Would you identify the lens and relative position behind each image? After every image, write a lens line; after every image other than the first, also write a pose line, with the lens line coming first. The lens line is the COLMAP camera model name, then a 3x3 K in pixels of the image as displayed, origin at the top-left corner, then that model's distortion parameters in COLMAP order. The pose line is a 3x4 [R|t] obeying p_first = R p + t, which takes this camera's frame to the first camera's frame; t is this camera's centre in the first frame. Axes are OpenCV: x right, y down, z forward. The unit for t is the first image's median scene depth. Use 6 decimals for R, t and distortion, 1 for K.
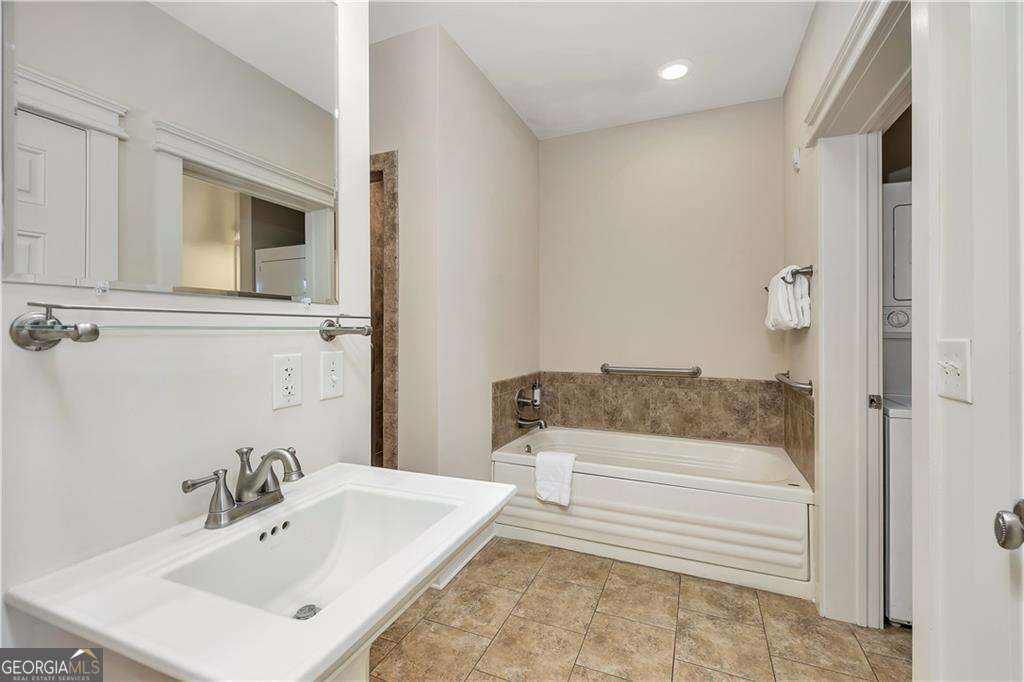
lens RADIAL K [[441.3, 0, 512.9], [0, 441.3, 313.1], [0, 0, 1]] dist [-0.001503, 0.000014]
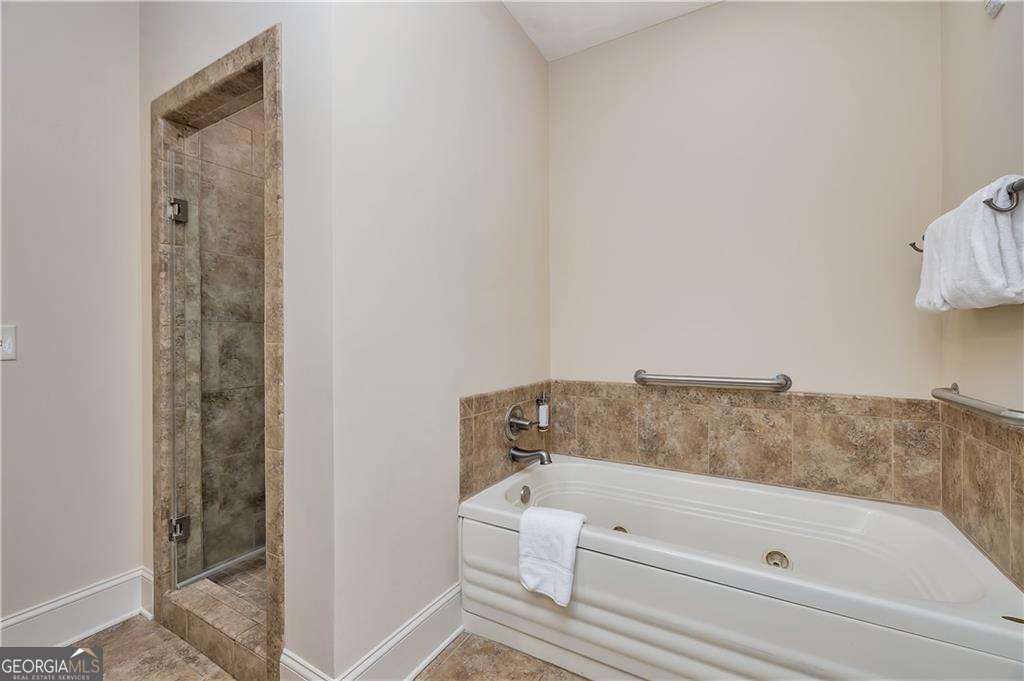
lens RADIAL K [[436.8, 0, 512.7], [0, 436.8, 329.3], [0, 0, 1]] dist [0.001099, -0.000003]
pose [[0.993314, -0.006533, -0.115255, 0.097664], [0.009283, 0.999685, 0.023339, 0.036218], [0.115066, -0.024253, 0.993062, 0.326144]]
